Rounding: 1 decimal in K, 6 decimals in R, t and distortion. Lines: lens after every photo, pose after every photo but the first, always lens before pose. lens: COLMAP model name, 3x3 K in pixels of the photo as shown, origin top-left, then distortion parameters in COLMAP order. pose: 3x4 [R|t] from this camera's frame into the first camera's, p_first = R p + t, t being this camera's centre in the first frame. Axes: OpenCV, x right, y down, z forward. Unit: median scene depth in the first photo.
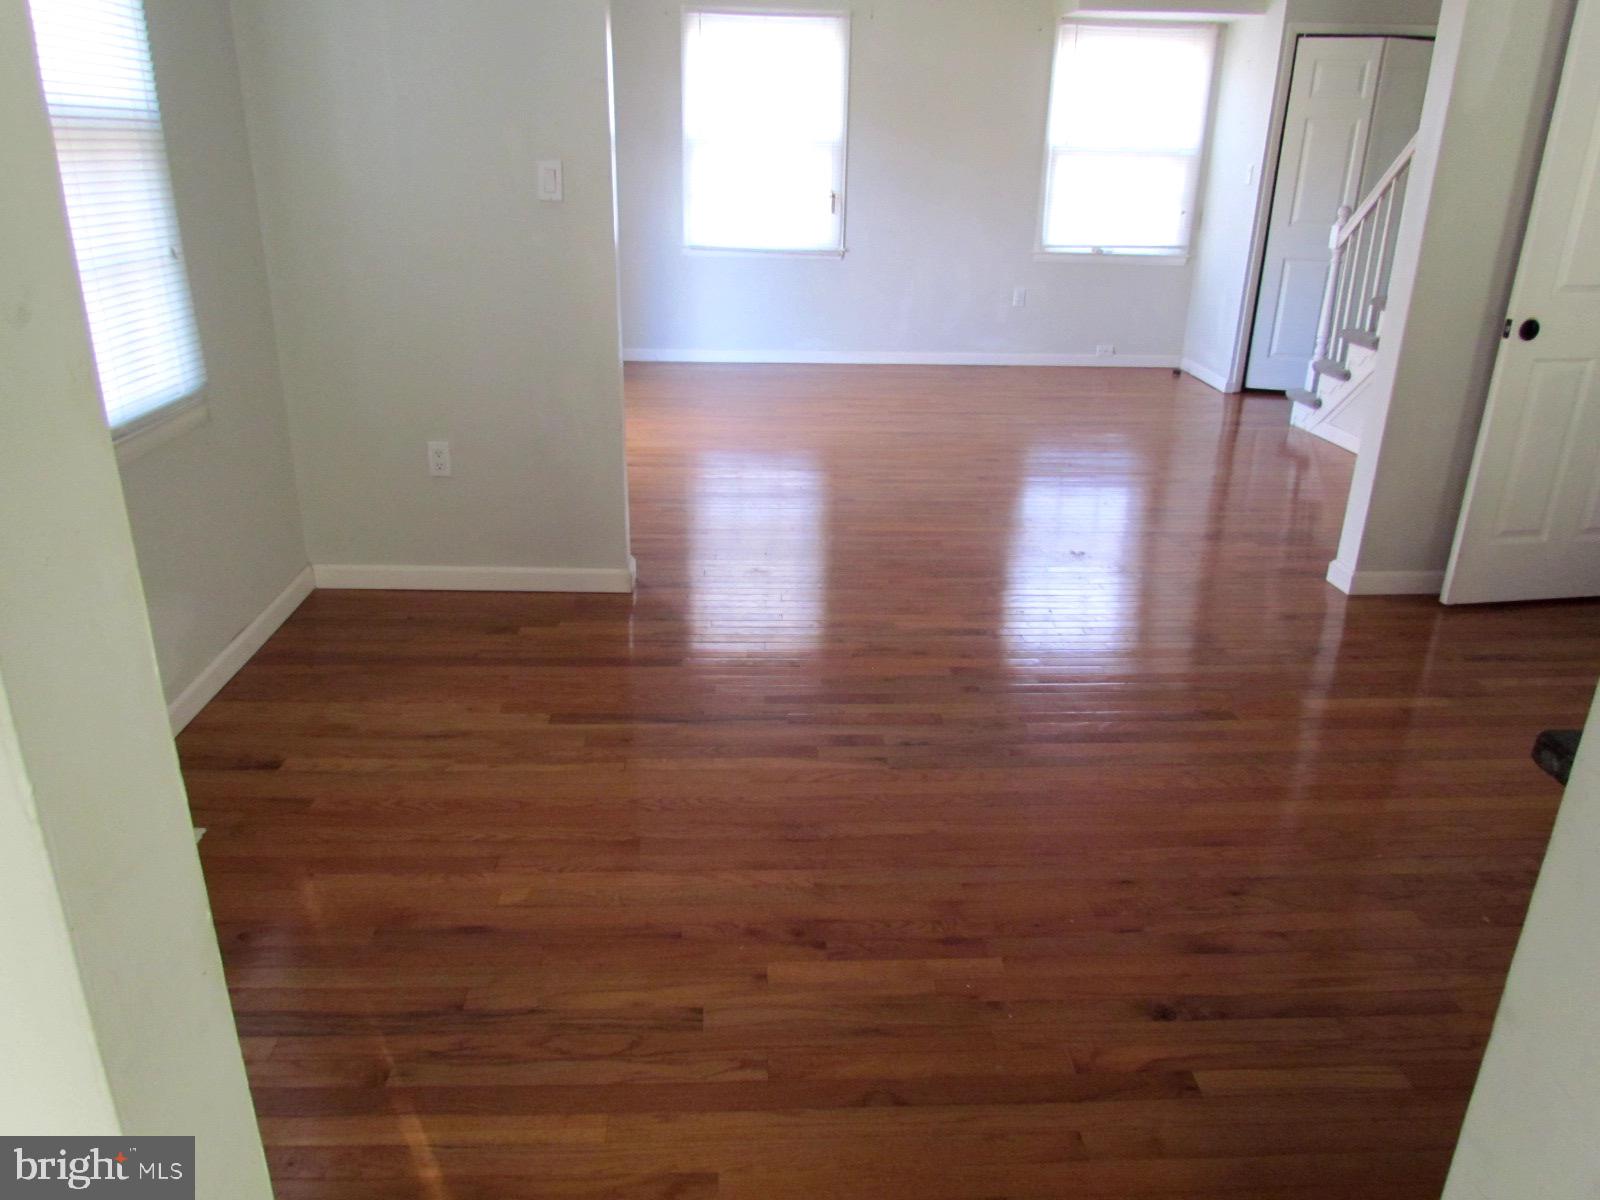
lens RADIAL K [[1145.2, 0, 807.2], [0, 1145.2, 597.9], [0, 0, 1]] dist [-0.023967, 0.012455]
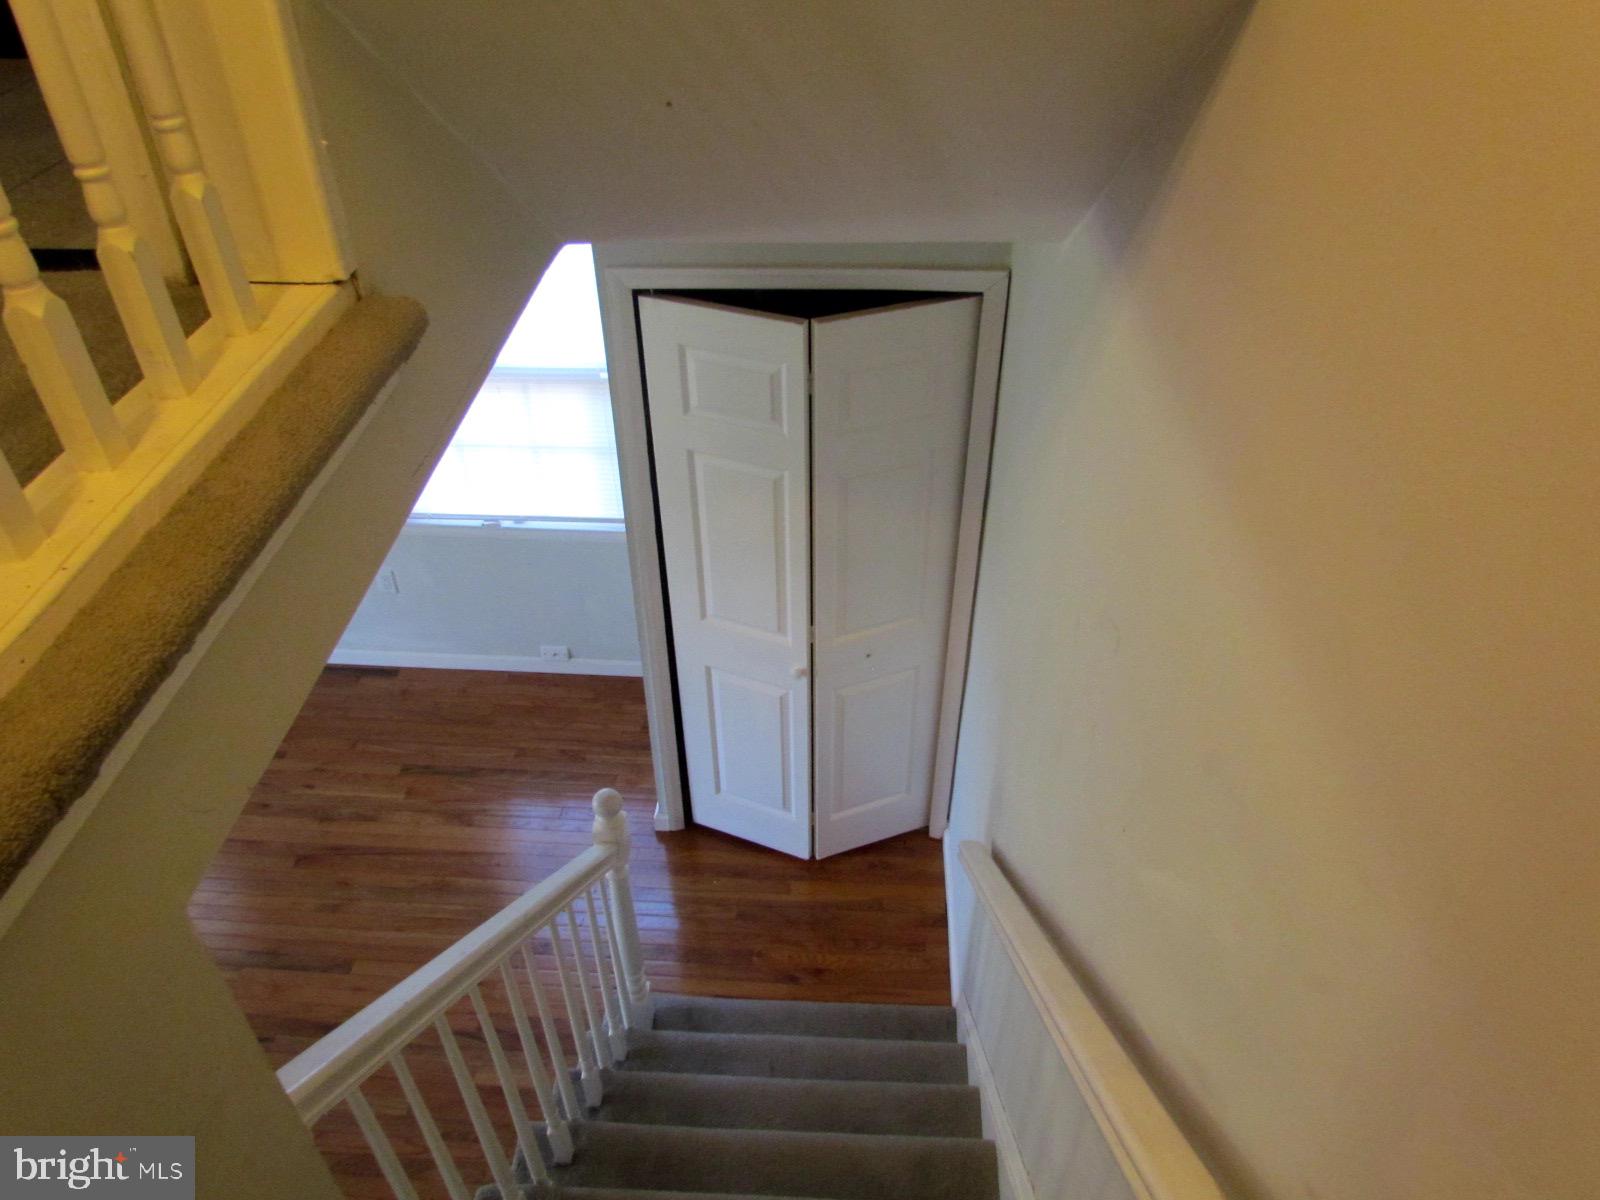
lens RADIAL K [[1145.2, 0, 801.0], [0, 1145.2, 602.2], [0, 0, 1]] dist [-0.023967, 0.012455]
pose [[0.993502, 0.045171, -0.104468, 0.518667], [-0.012280, 0.955054, 0.296178, -0.484964], [0.113151, -0.292971, 0.949402, 0.520051]]
